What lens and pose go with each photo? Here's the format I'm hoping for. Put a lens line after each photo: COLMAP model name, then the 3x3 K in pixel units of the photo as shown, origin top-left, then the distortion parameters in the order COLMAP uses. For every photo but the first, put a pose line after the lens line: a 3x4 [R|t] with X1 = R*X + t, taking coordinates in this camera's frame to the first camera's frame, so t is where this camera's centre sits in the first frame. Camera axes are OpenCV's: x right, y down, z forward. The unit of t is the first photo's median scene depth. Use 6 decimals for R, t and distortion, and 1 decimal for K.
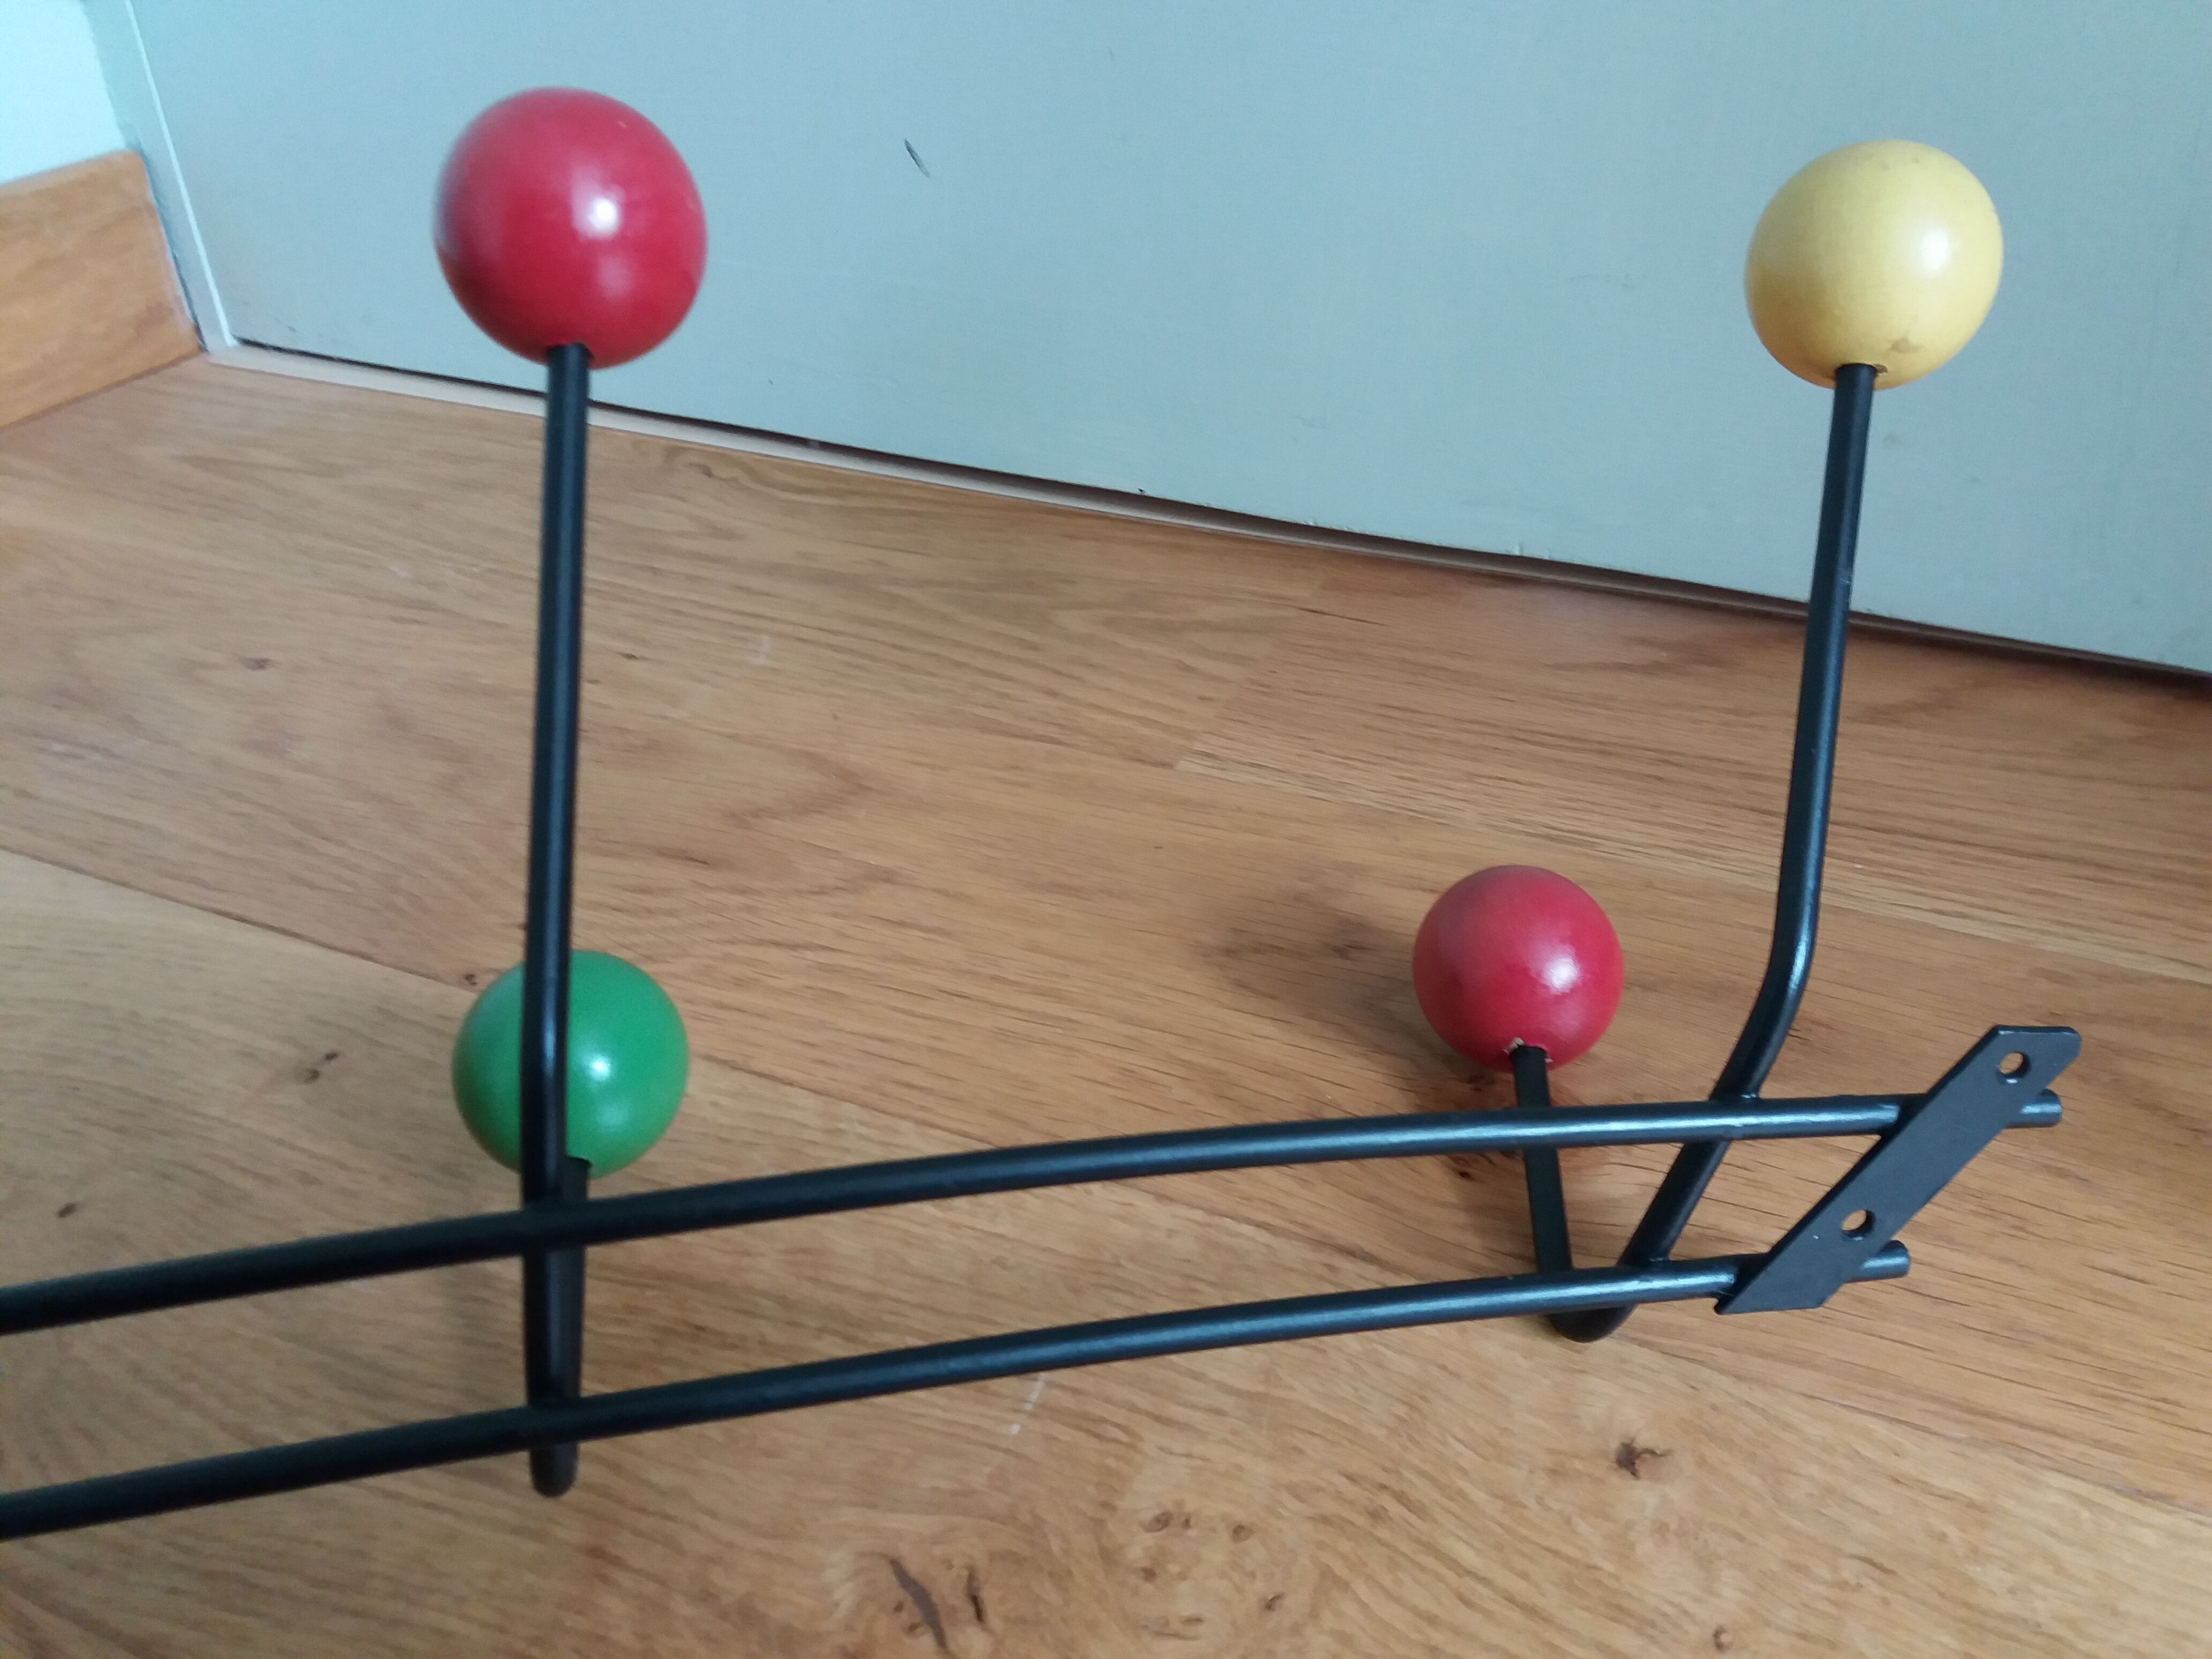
lens RADIAL K [[1826.5, 0, 1116.9], [0, 1826.5, 819.5], [0, 0, 1]] dist [0.081612, -0.122458]
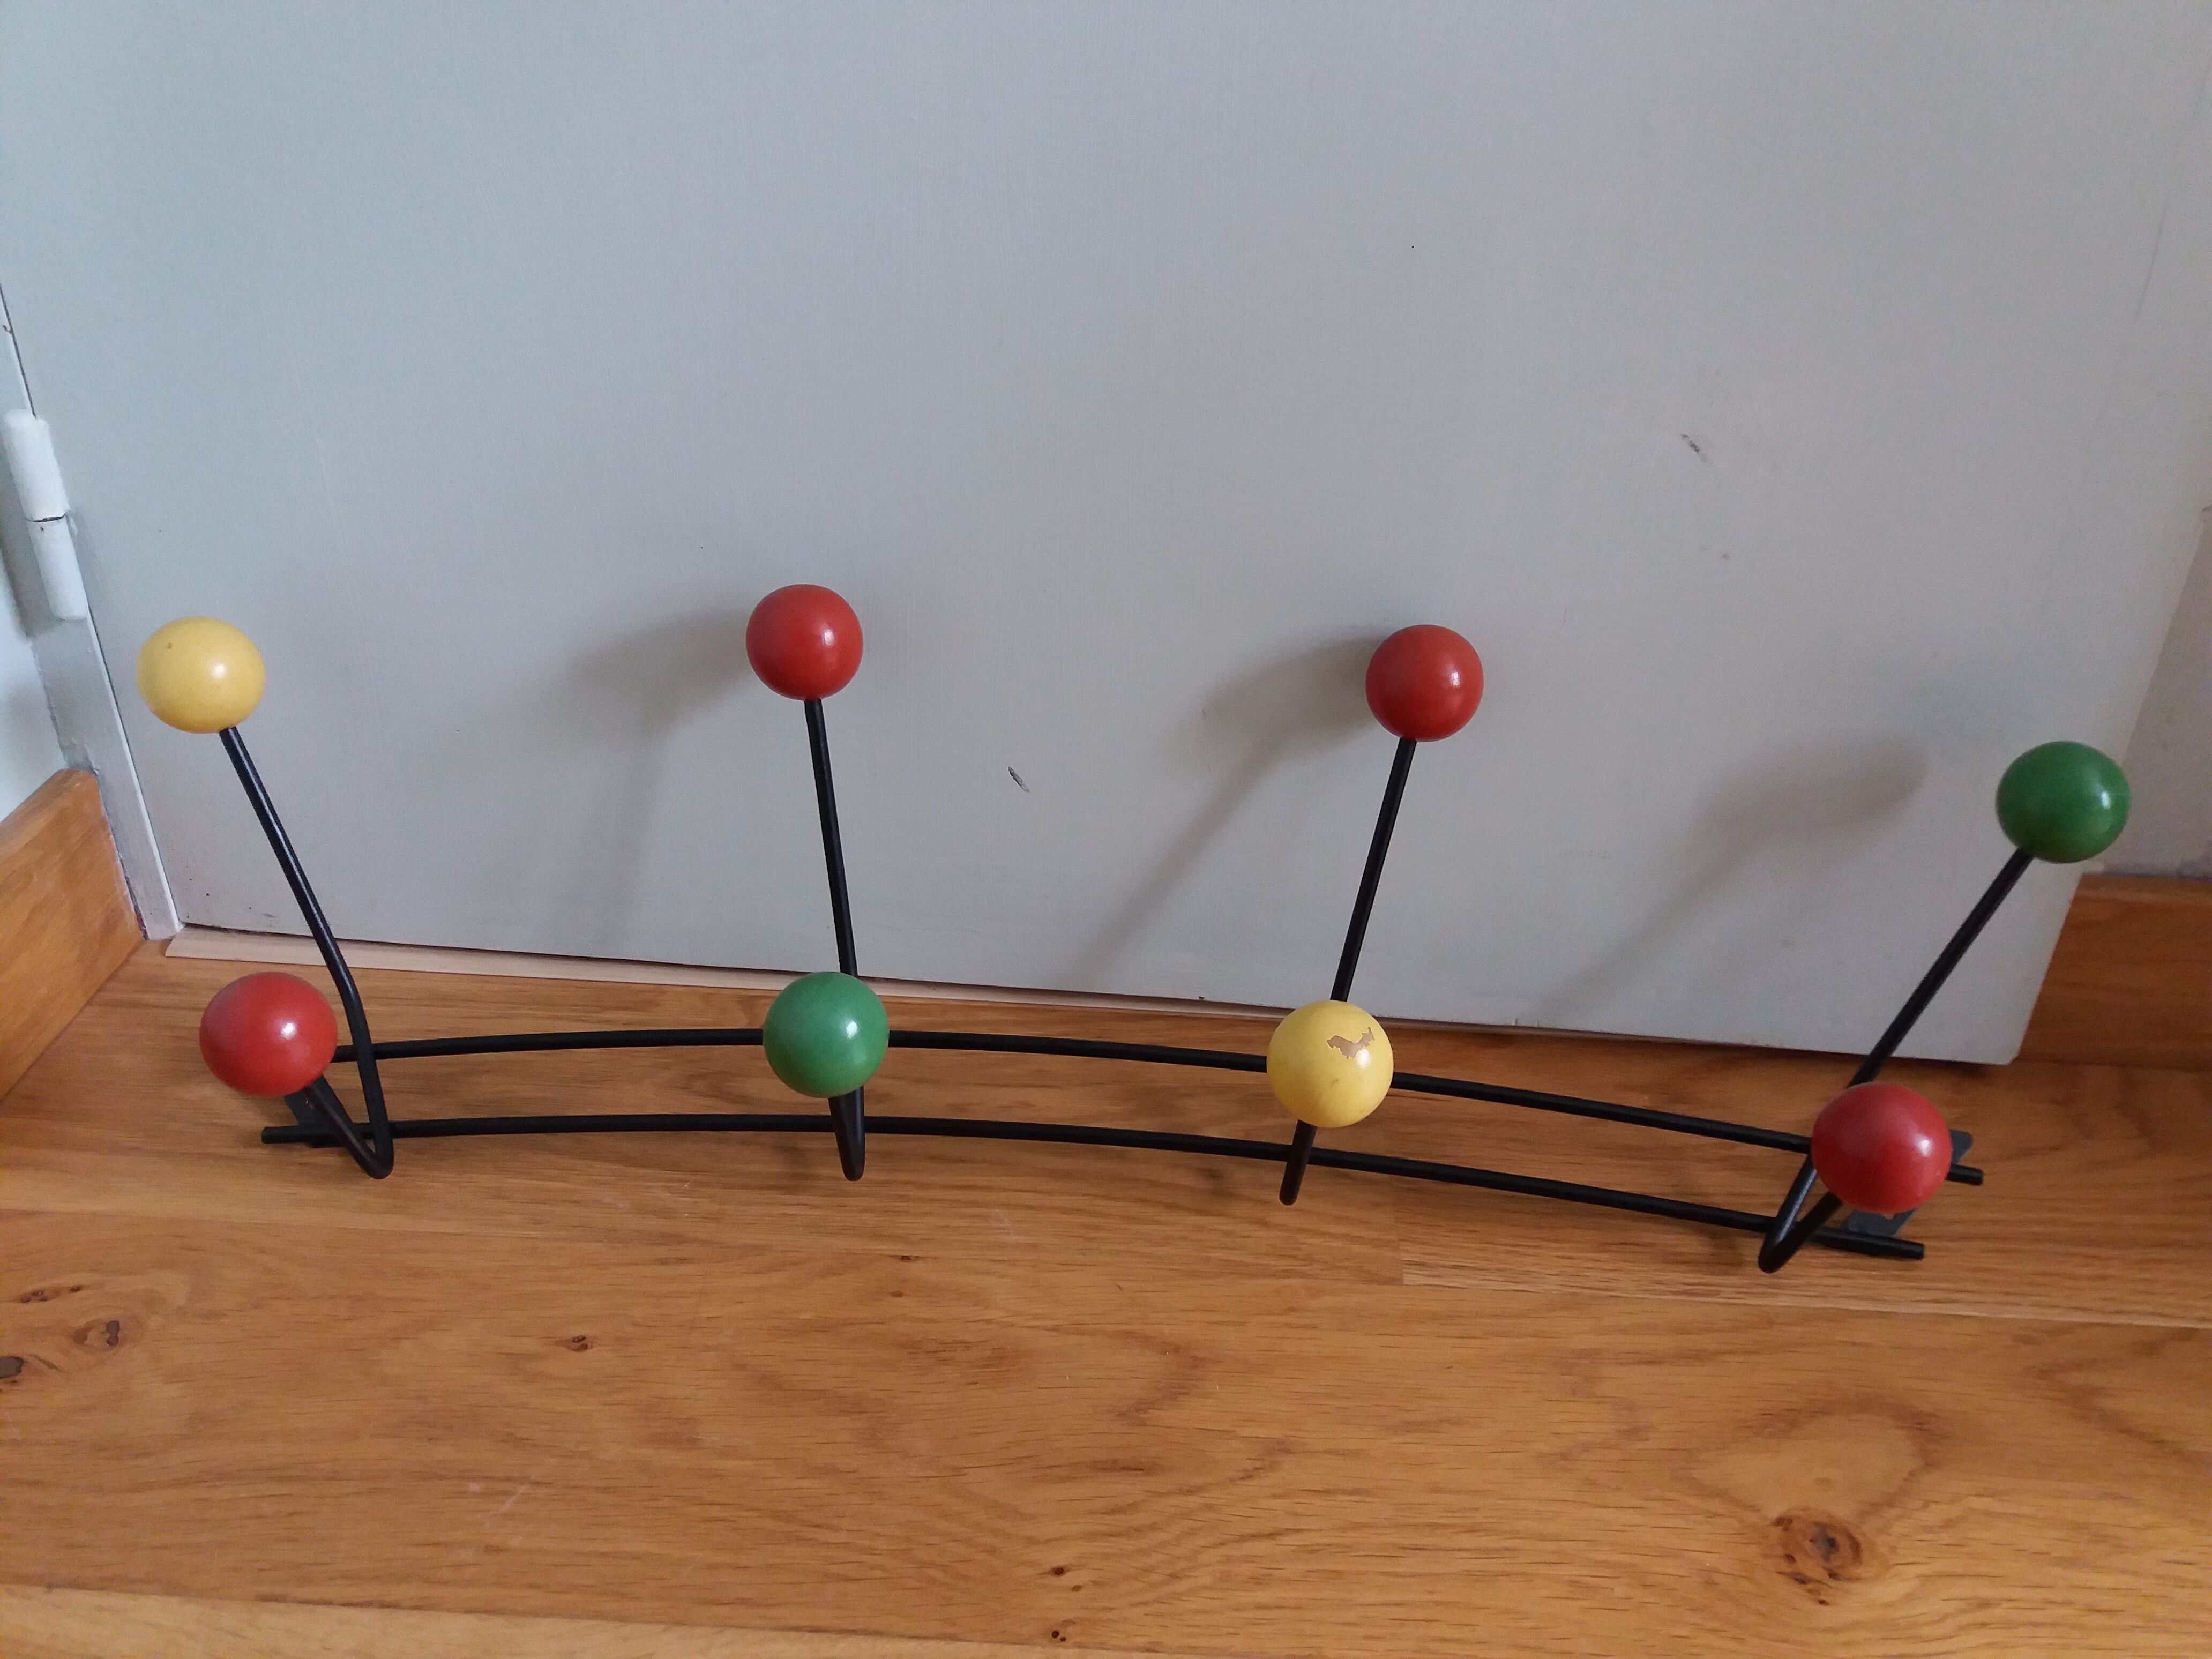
lens RADIAL K [[1826.5, 0, 1126.6], [0, 1826.5, 809.7], [0, 0, 1]] dist [0.081612, -0.122458]
pose [[0.923968, -0.139116, 0.356272, -0.645226], [0.151882, 0.988366, -0.007964, -0.430285], [-0.351019, 0.061470, 0.934348, -0.207599]]
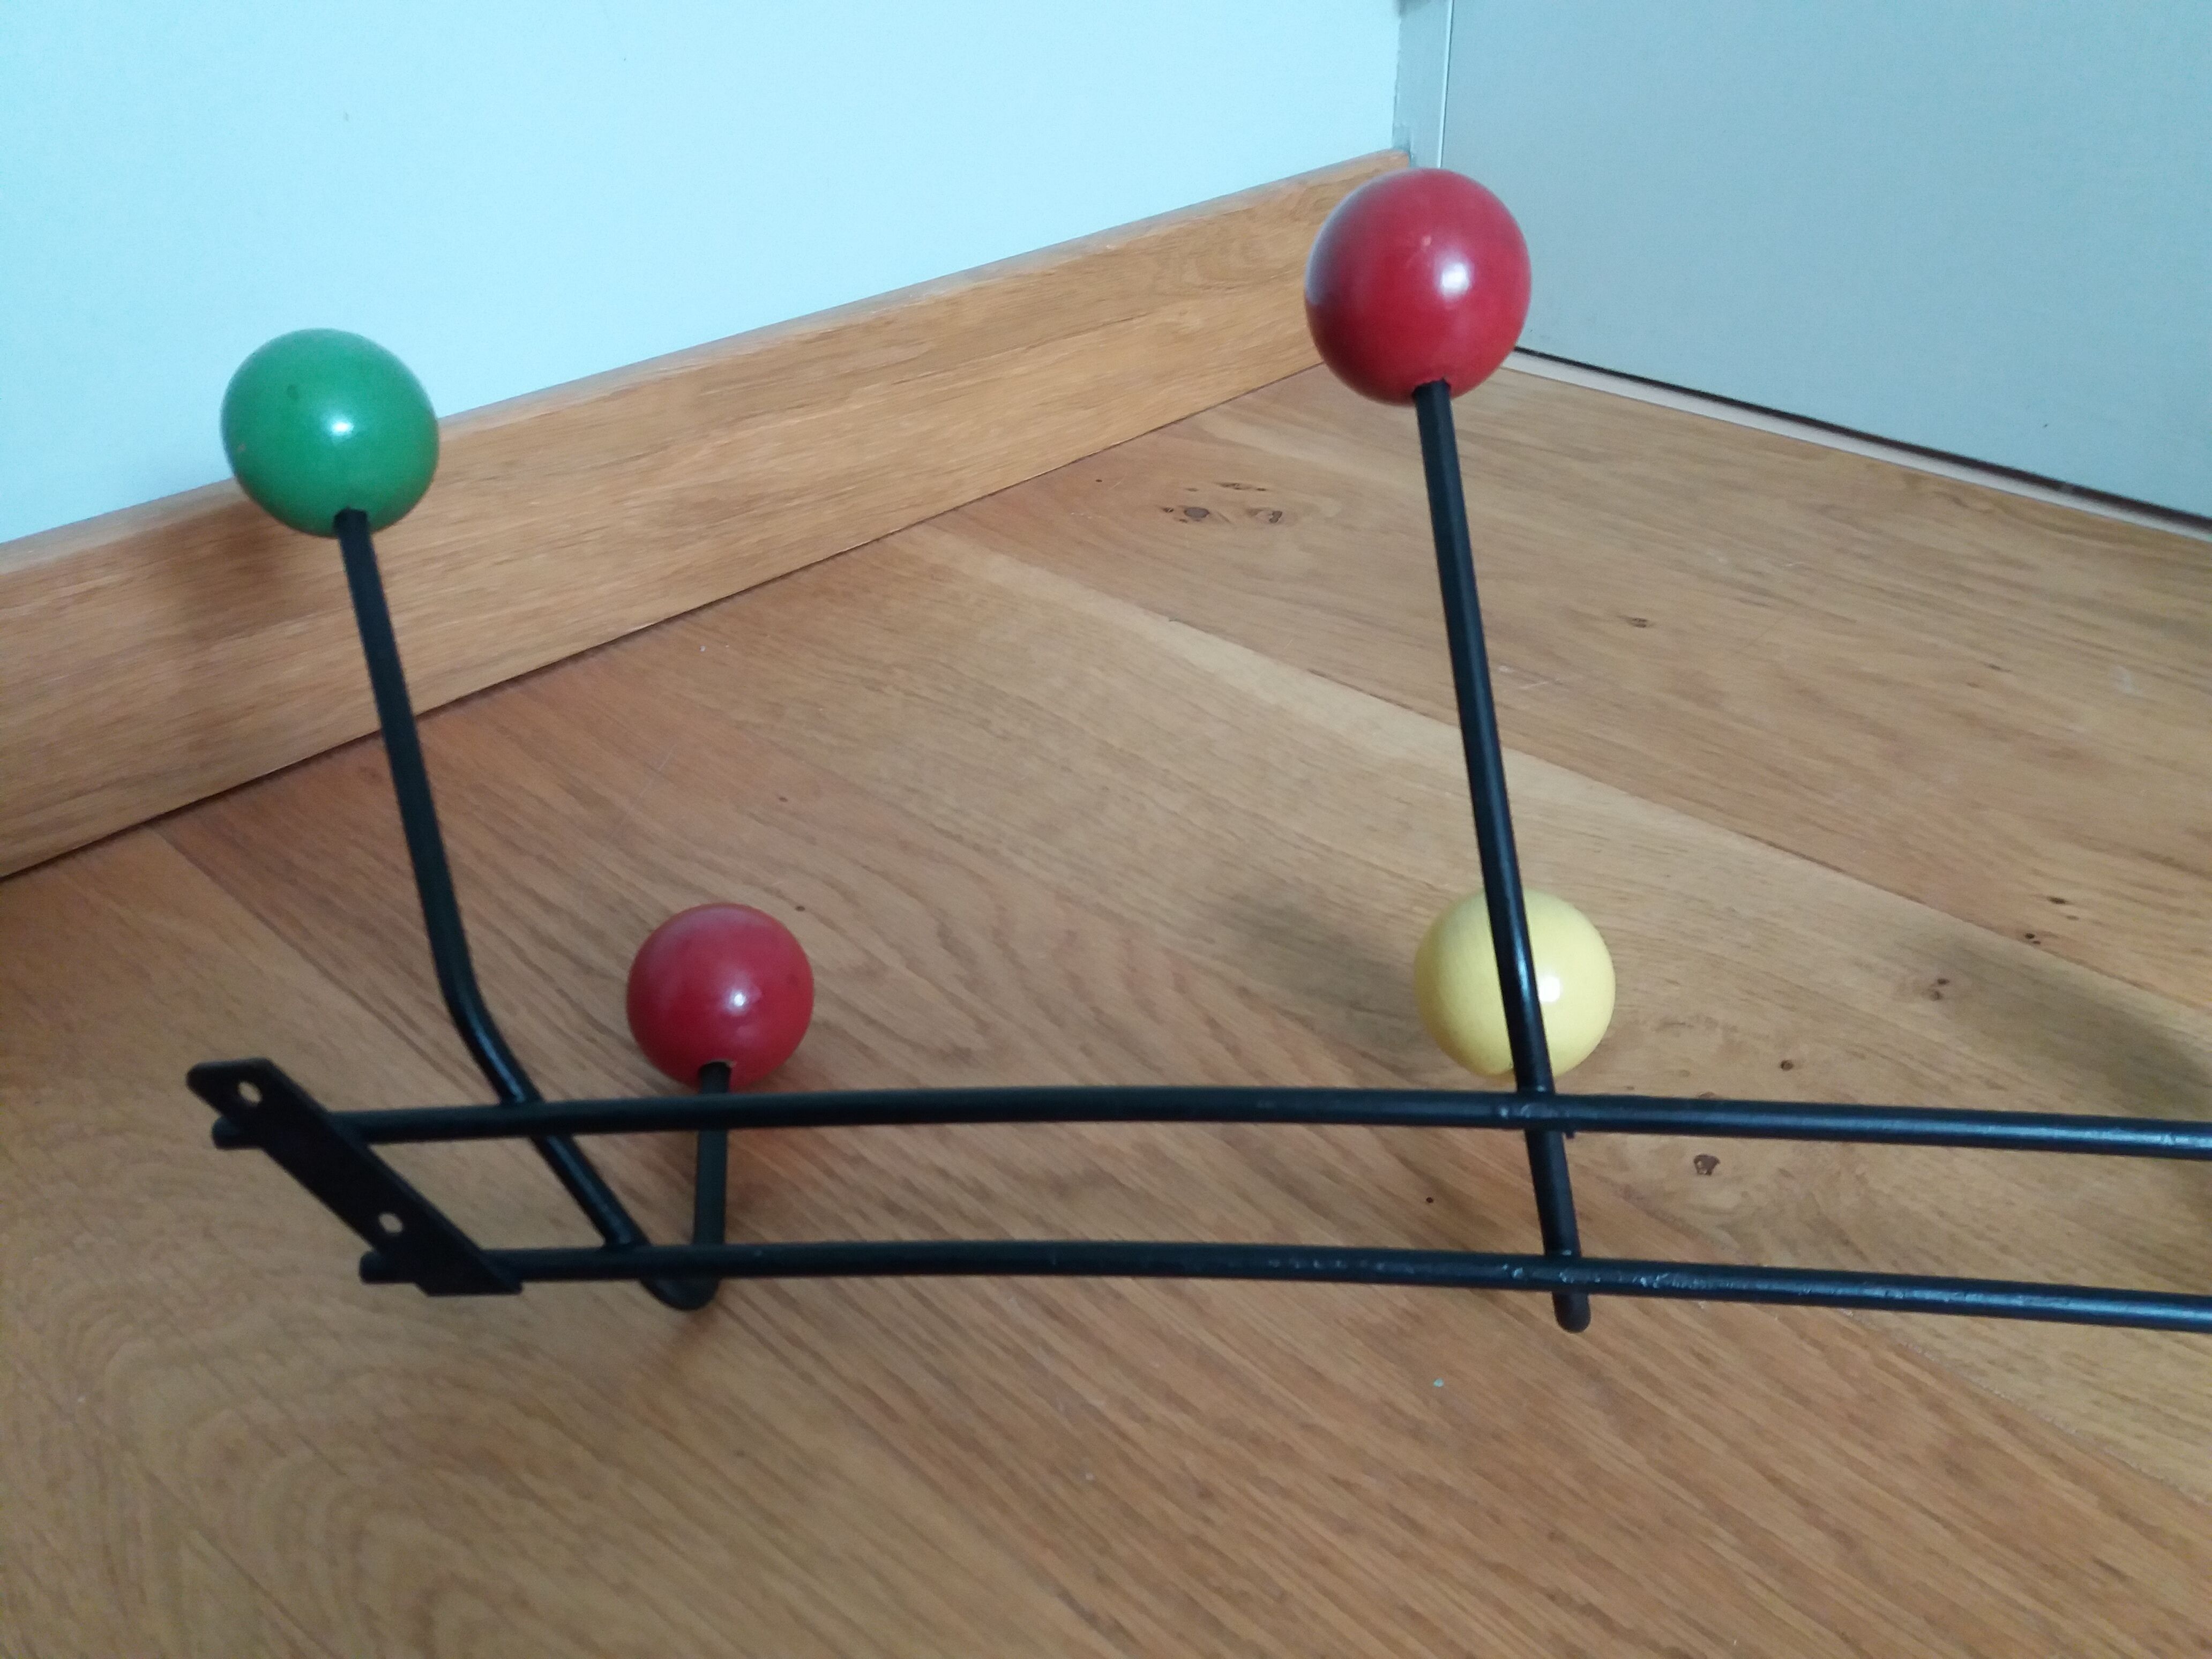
lens RADIAL K [[1826.5, 0, 1112.9], [0, 1826.5, 828.5], [0, 0, 1]] dist [0.081612, -0.122458]
pose [[0.947283, 0.183995, -0.262301, -0.568851], [-0.185591, 0.982445, 0.018899, 0.098609], [0.261173, 0.030778, 0.964801, -0.210675]]
